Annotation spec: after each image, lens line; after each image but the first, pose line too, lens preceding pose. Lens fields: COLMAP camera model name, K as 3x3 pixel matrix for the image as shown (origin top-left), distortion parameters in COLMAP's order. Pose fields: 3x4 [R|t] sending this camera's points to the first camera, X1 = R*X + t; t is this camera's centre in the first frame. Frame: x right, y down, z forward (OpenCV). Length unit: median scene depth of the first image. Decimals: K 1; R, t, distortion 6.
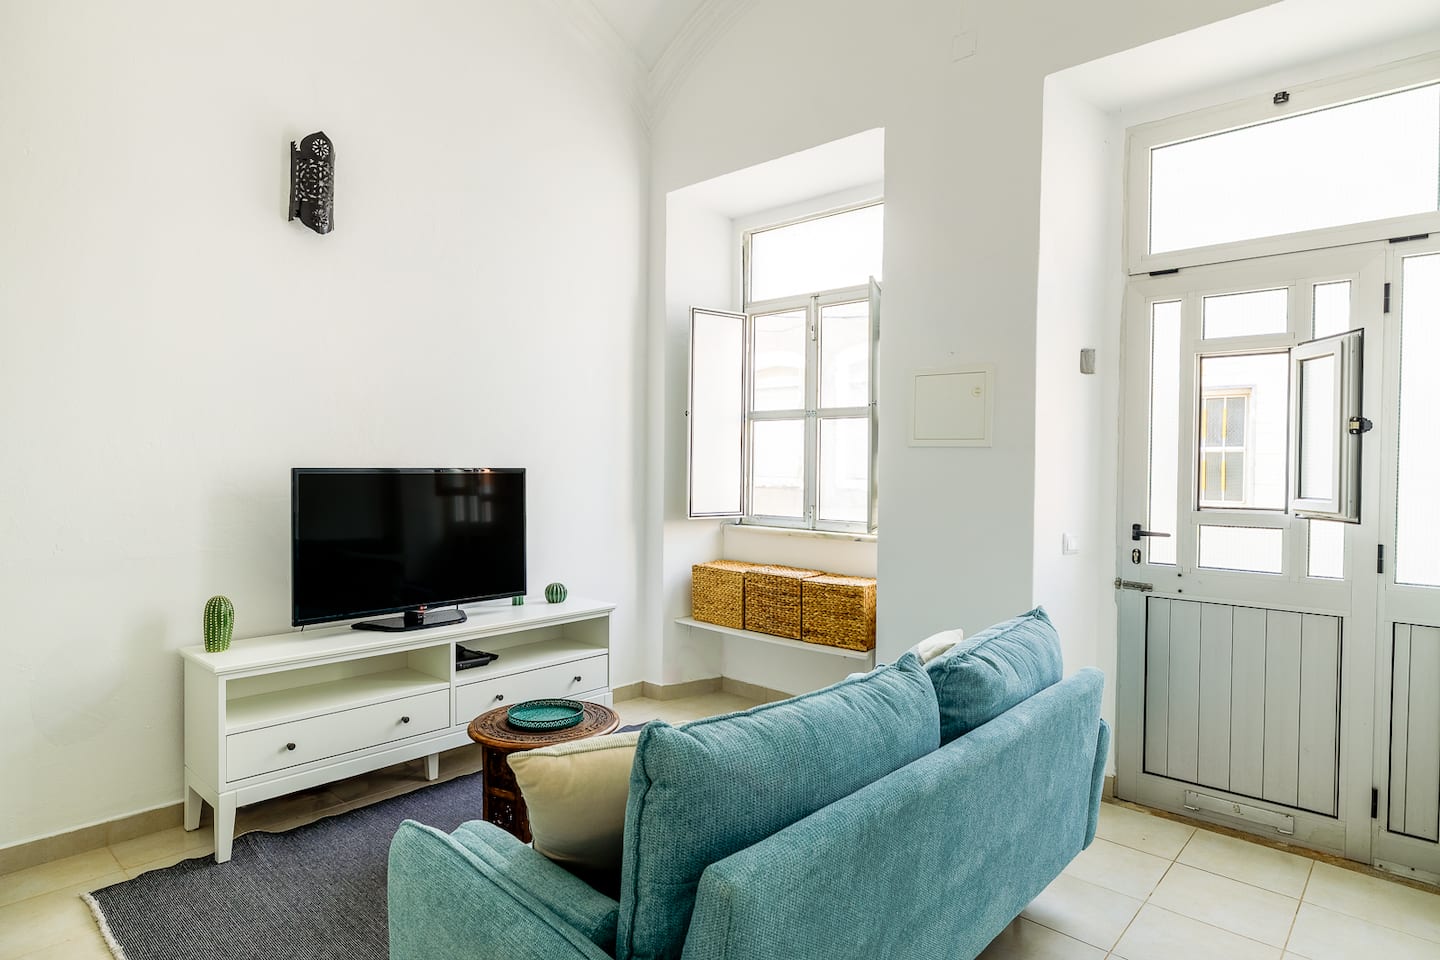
lens RADIAL K [[806.5, 0, 720.0], [0, 806.5, 480.0], [0, 0, 1]] dist [-0.001642, -0.000285]
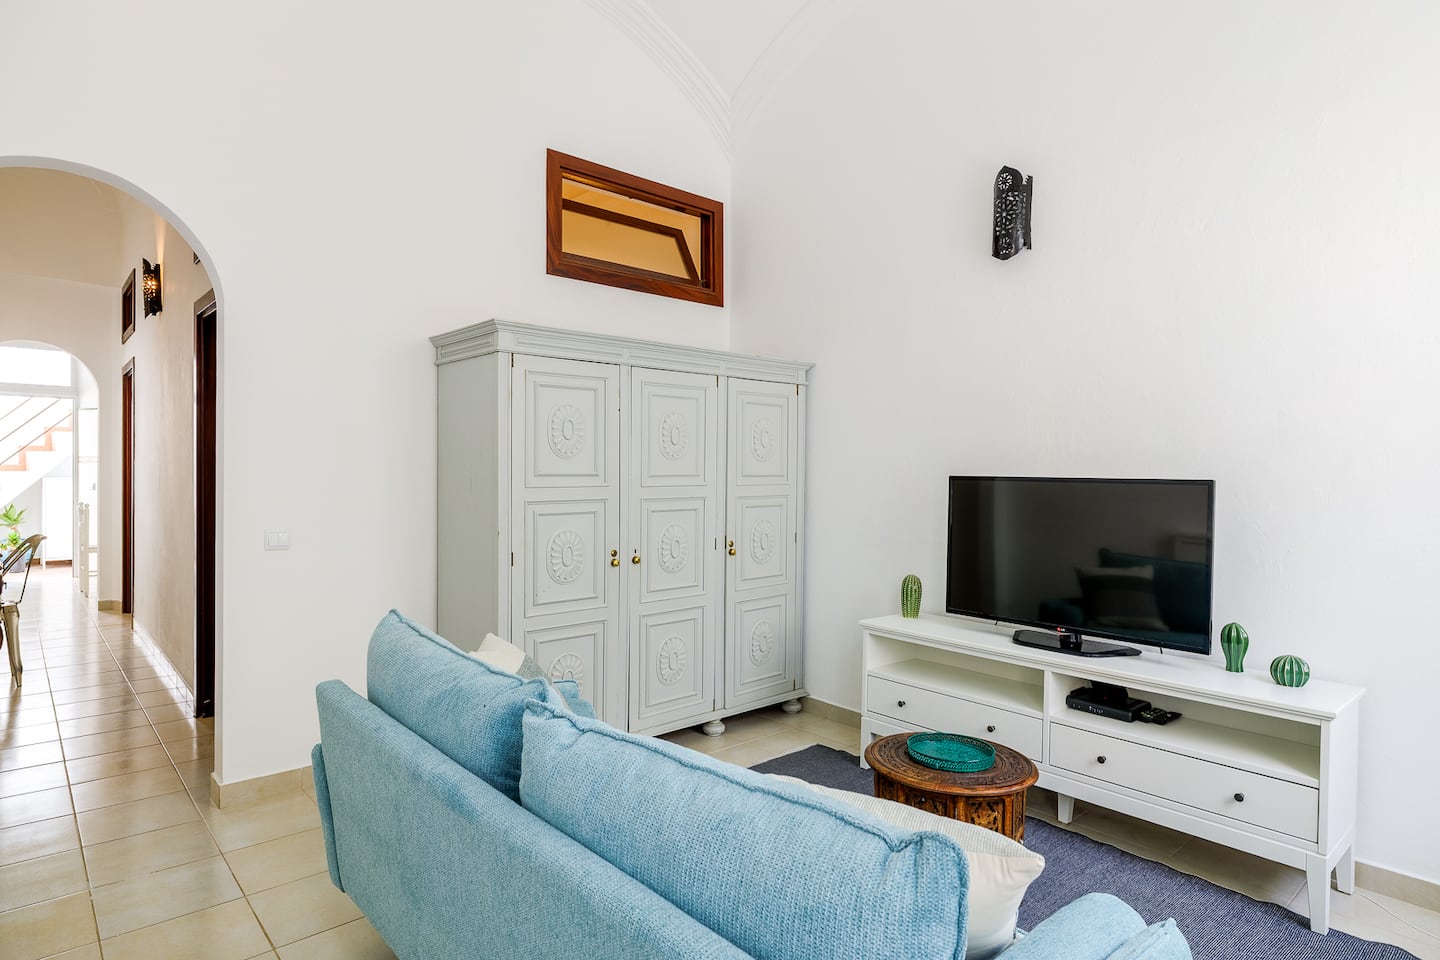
lens RADIAL K [[806.5, 0, 720.0], [0, 806.5, 480.0], [0, 0, 1]] dist [-0.001642, -0.000285]
pose [[-0.101239, 0.006060, -0.994844, 0.629766], [-0.035276, 0.999331, 0.009678, -0.008614], [0.994237, 0.036074, -0.100957, 0.748339]]
